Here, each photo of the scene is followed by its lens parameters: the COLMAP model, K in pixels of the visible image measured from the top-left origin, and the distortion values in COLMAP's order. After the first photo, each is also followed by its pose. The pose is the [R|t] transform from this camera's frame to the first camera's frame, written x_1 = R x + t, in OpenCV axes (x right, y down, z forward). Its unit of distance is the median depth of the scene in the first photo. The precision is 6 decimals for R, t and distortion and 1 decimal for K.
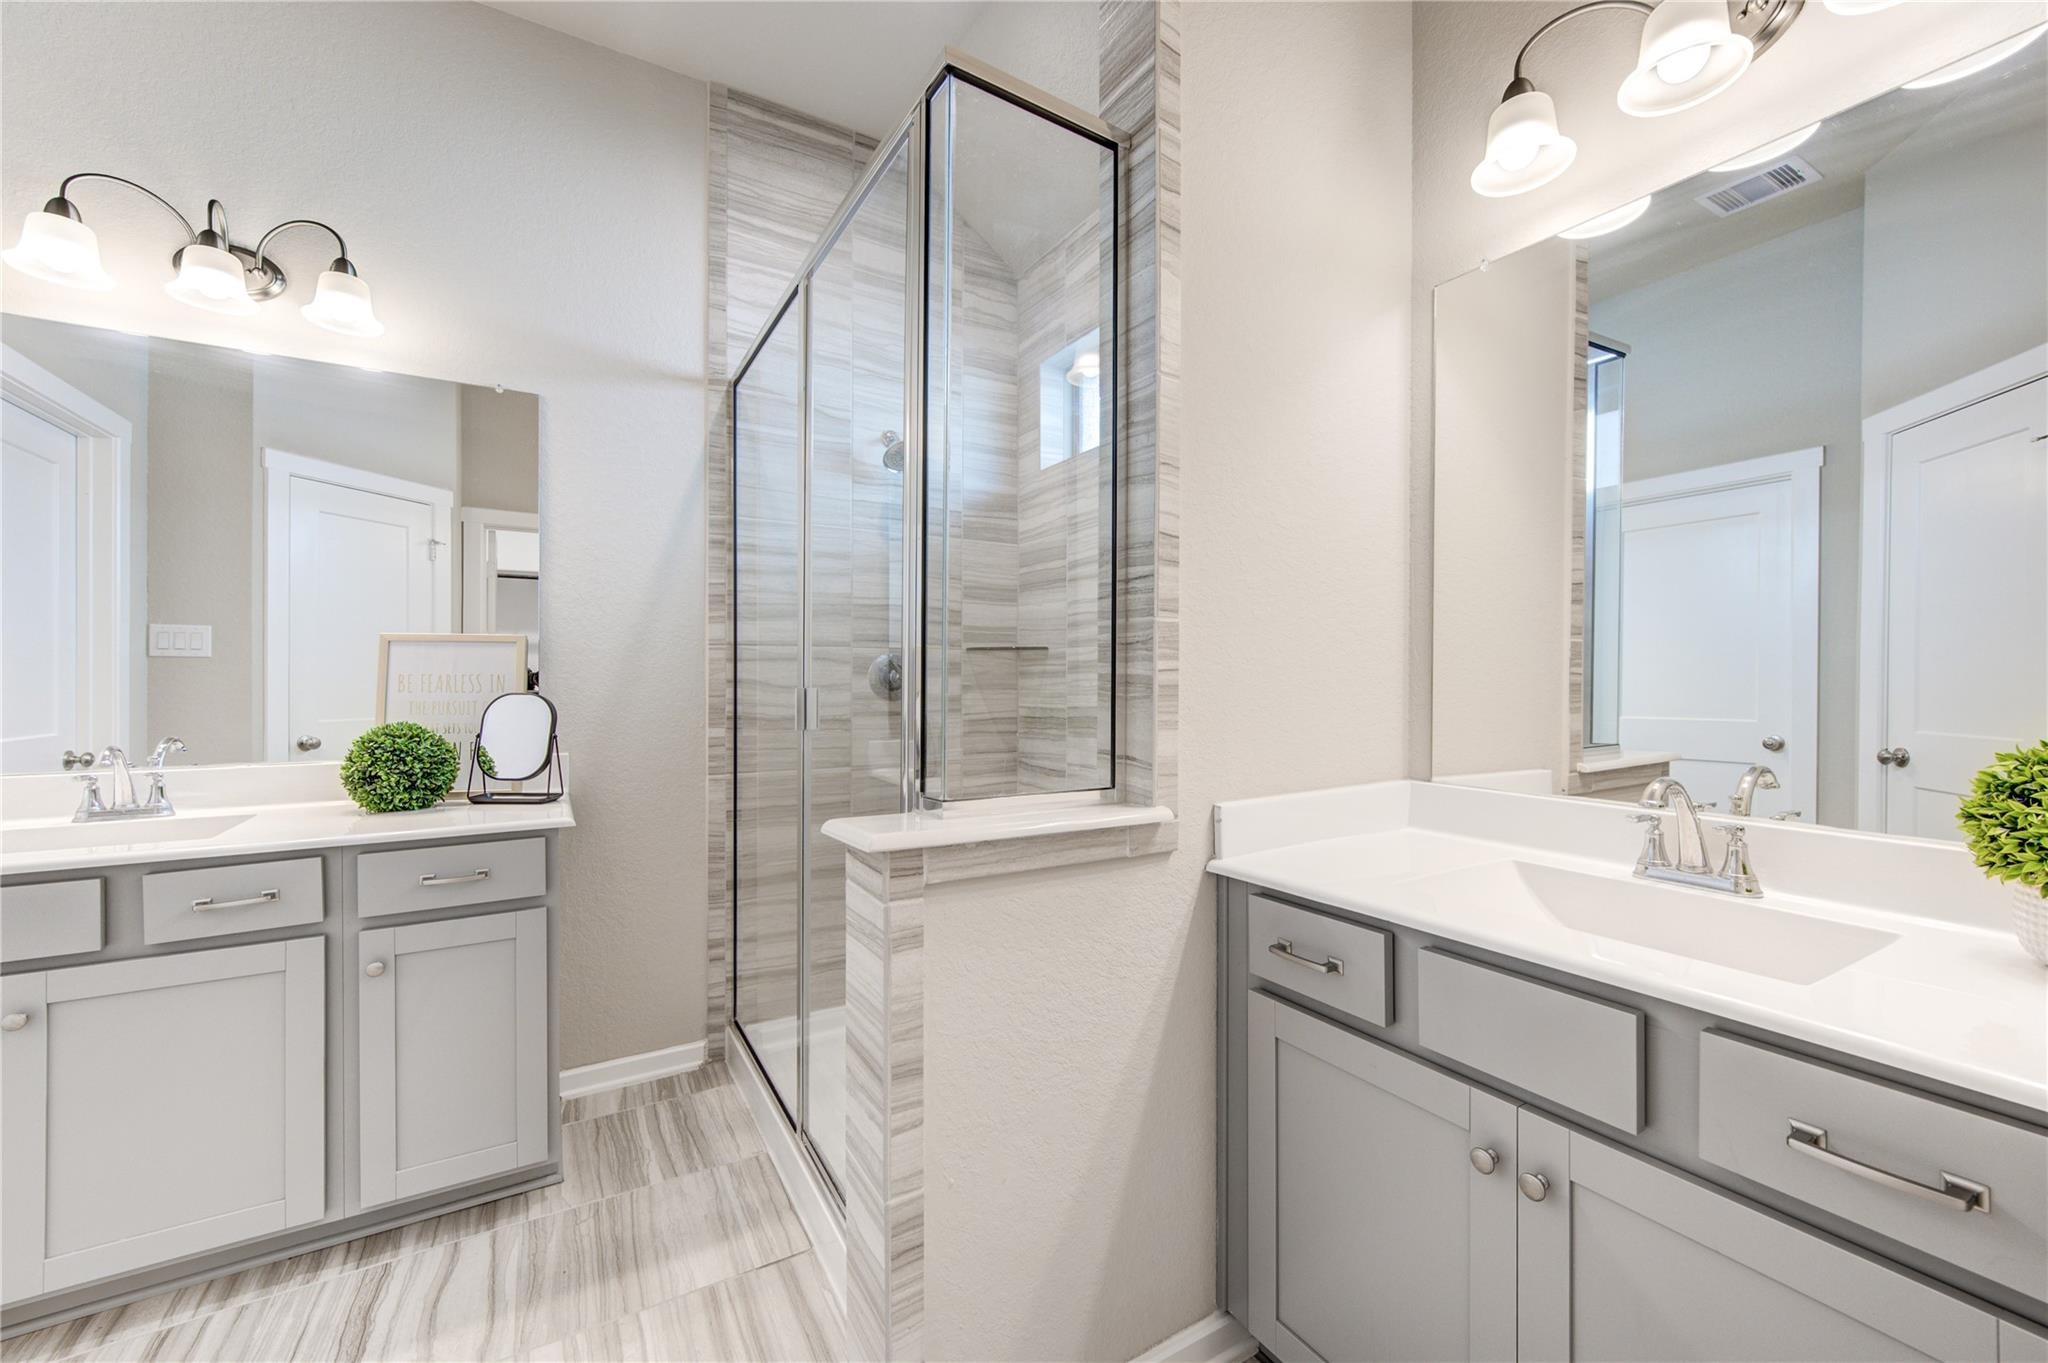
lens RADIAL K [[822.4, 0, 1017.7], [0, 822.4, 679.6], [0, 0, 1]] dist [0.002204, 0.000097]
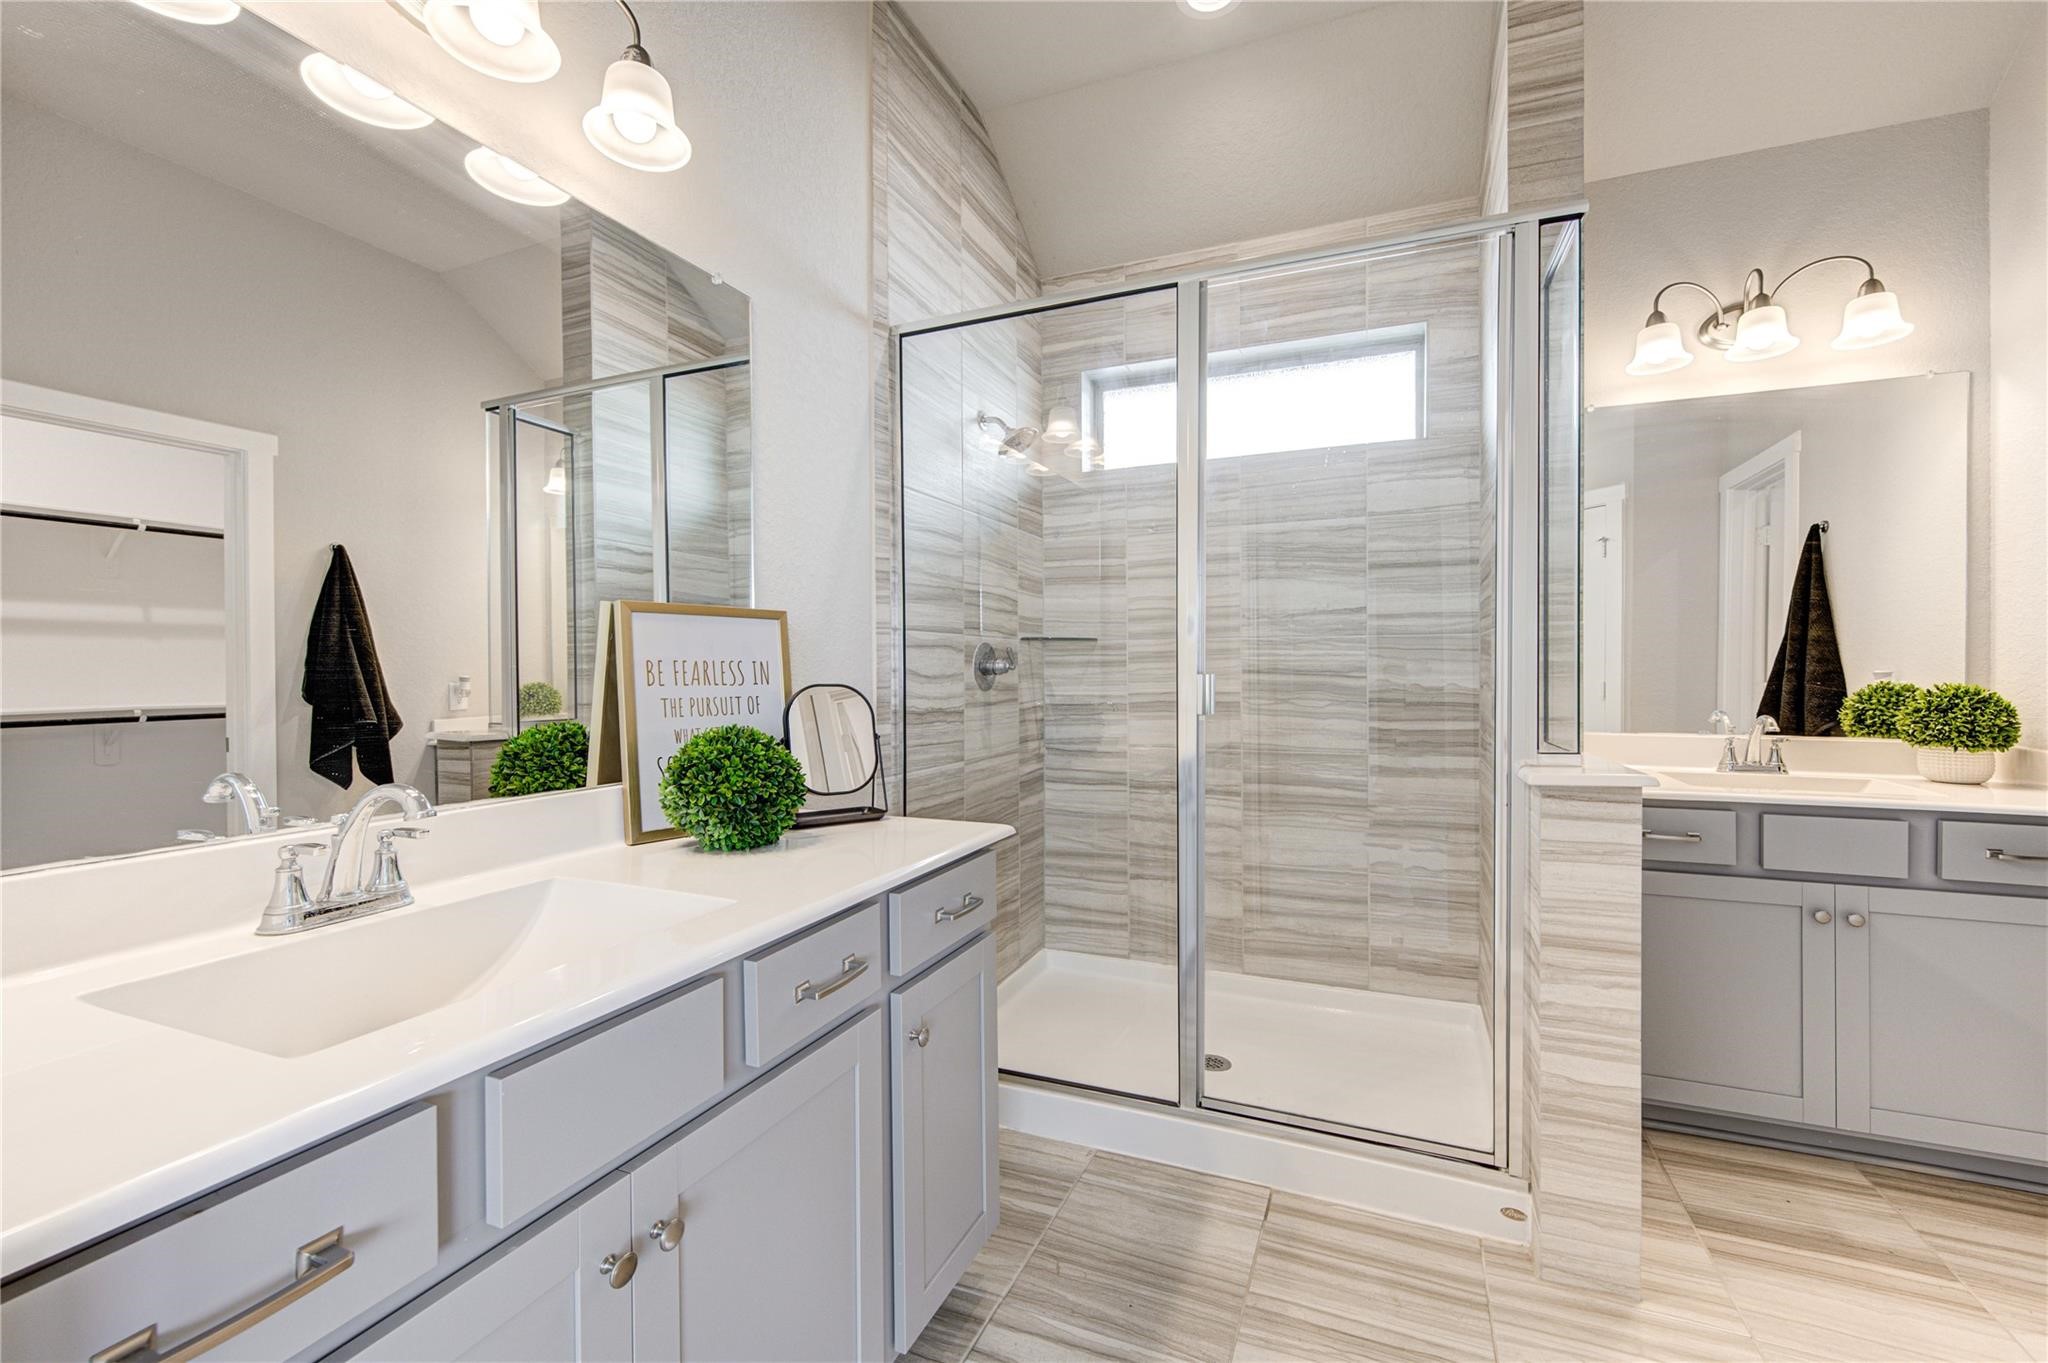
lens RADIAL K [[832.1, 0, 1027.6], [0, 832.1, 672.5], [0, 0, 1]] dist [0.000626, 0.000050]
pose [[0.802017, -0.003956, 0.597287, -0.786128], [0.002792, 0.999992, 0.002874, 0.001785], [-0.597294, -0.000637, 0.802022, 0.208416]]
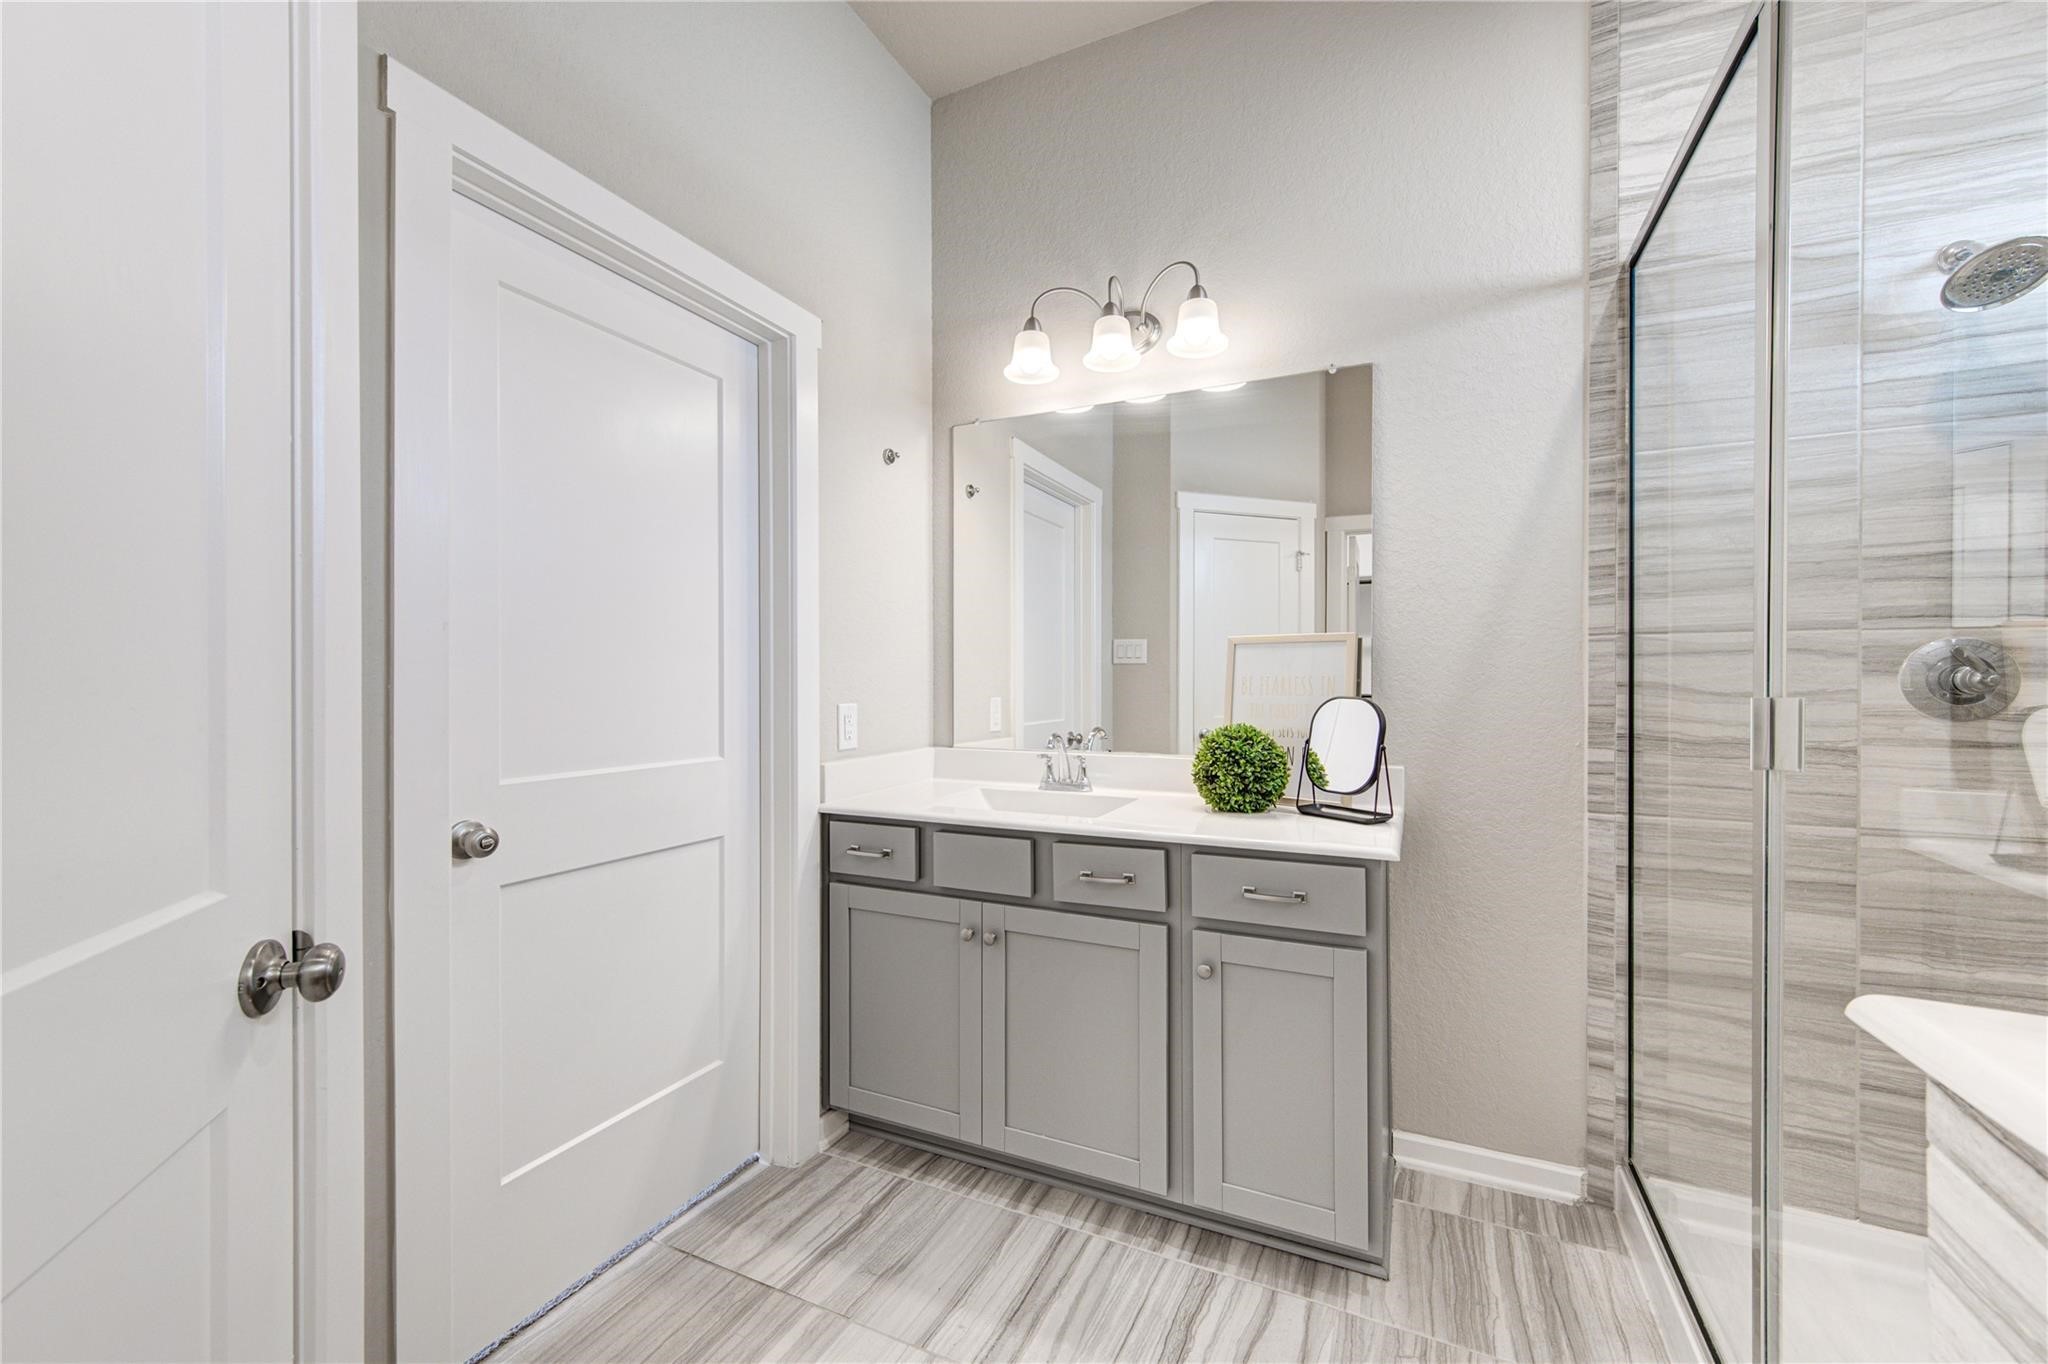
lens RADIAL K [[822.4, 0, 1017.7], [0, 822.4, 680.1], [0, 0, 1]] dist [0.002204, 0.000097]
pose [[0.563106, 0.000706, -0.826384, -0.056481], [-0.003006, 0.999995, -0.001194, 0.000199], [0.826379, 0.003157, 0.563105, 0.168816]]
